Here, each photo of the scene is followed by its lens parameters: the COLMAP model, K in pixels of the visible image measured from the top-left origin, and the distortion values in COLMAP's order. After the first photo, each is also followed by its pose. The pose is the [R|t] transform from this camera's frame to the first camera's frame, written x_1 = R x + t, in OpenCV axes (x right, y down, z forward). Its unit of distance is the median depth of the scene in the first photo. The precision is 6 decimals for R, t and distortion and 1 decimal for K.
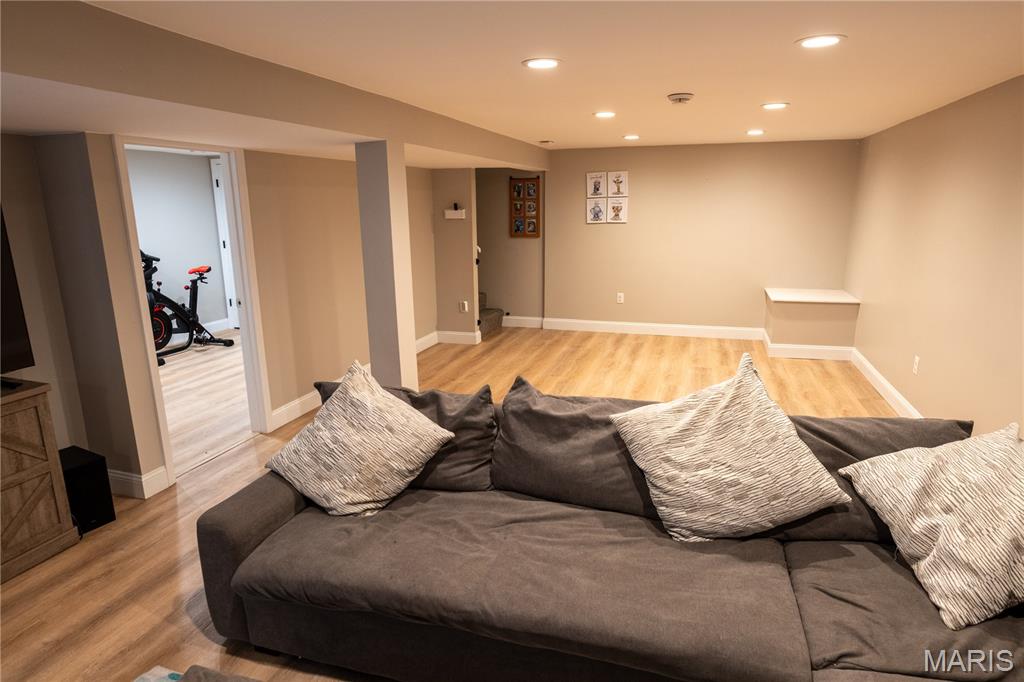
lens RADIAL K [[594.0, 0, 506.6], [0, 594.0, 340.6], [0, 0, 1]] dist [-0.022146, 0.011827]
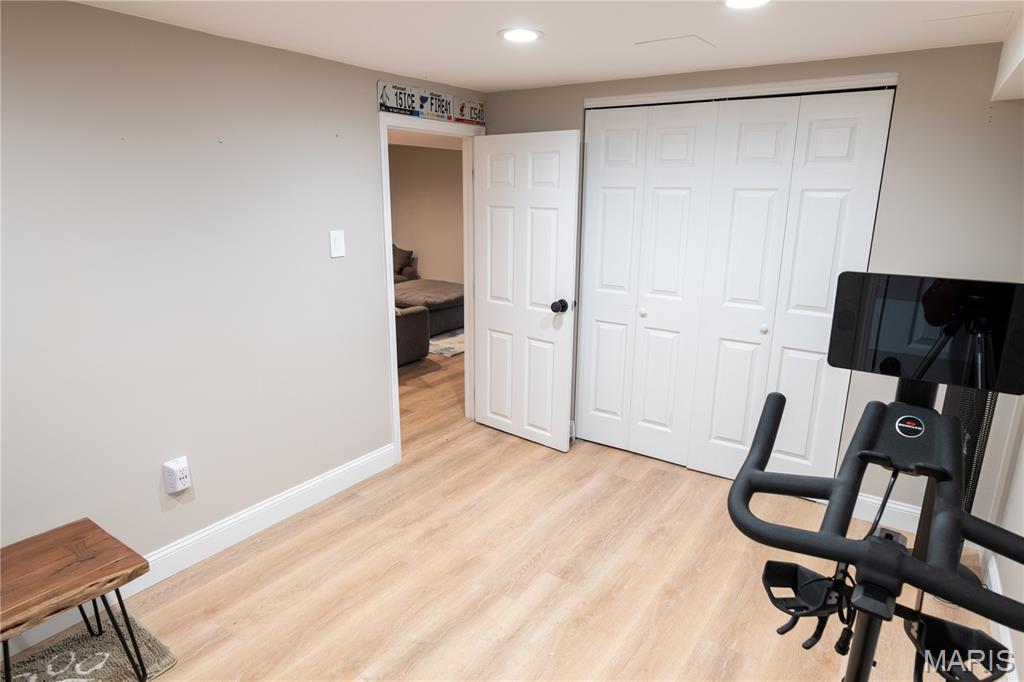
lens RADIAL K [[594.0, 0, 506.6], [0, 594.0, 340.6], [0, 0, 1]] dist [-0.022146, 0.011827]
pose [[-0.957446, -0.058537, 0.282614, -0.517482], [0.076748, 0.892320, 0.444831, -0.238629], [-0.278221, 0.447592, -0.849856, 1.030005]]
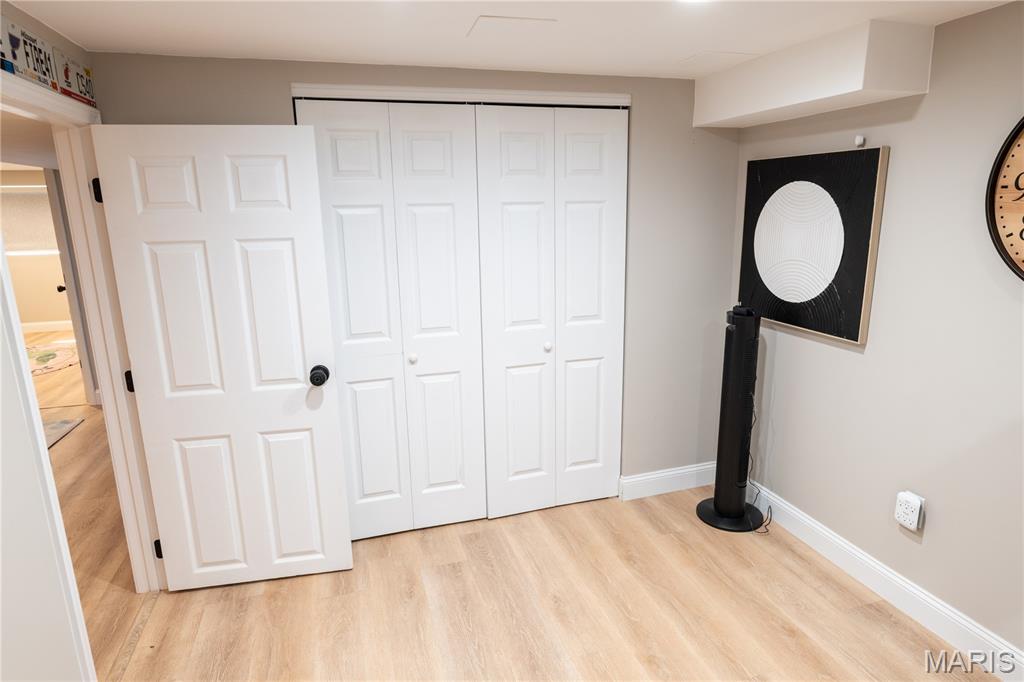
lens RADIAL K [[594.0, 0, 506.6], [0, 594.0, 340.6], [0, 0, 1]] dist [-0.022146, 0.011827]
pose [[-0.819207, 0.163065, -0.549826, -0.309229], [-0.093598, 0.907855, 0.408703, -0.209465], [0.565808, 0.386275, -0.728459, 0.882307]]
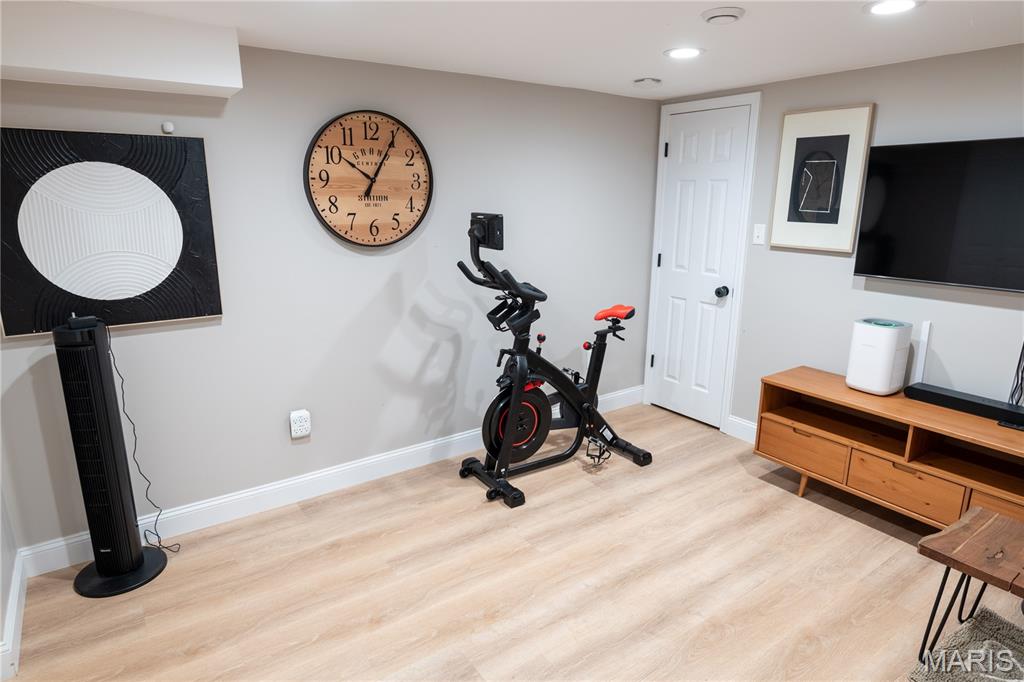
lens RADIAL K [[597.3, 0, 512.0], [0, 597.3, 341.0], [0, 0, 1]] dist [-0.001922, 0.000122]
pose [[0.804818, 0.162758, -0.570769, -0.291333], [-0.148269, 0.986309, 0.072184, -0.122002], [0.574703, 0.026532, 0.817932, 0.524041]]
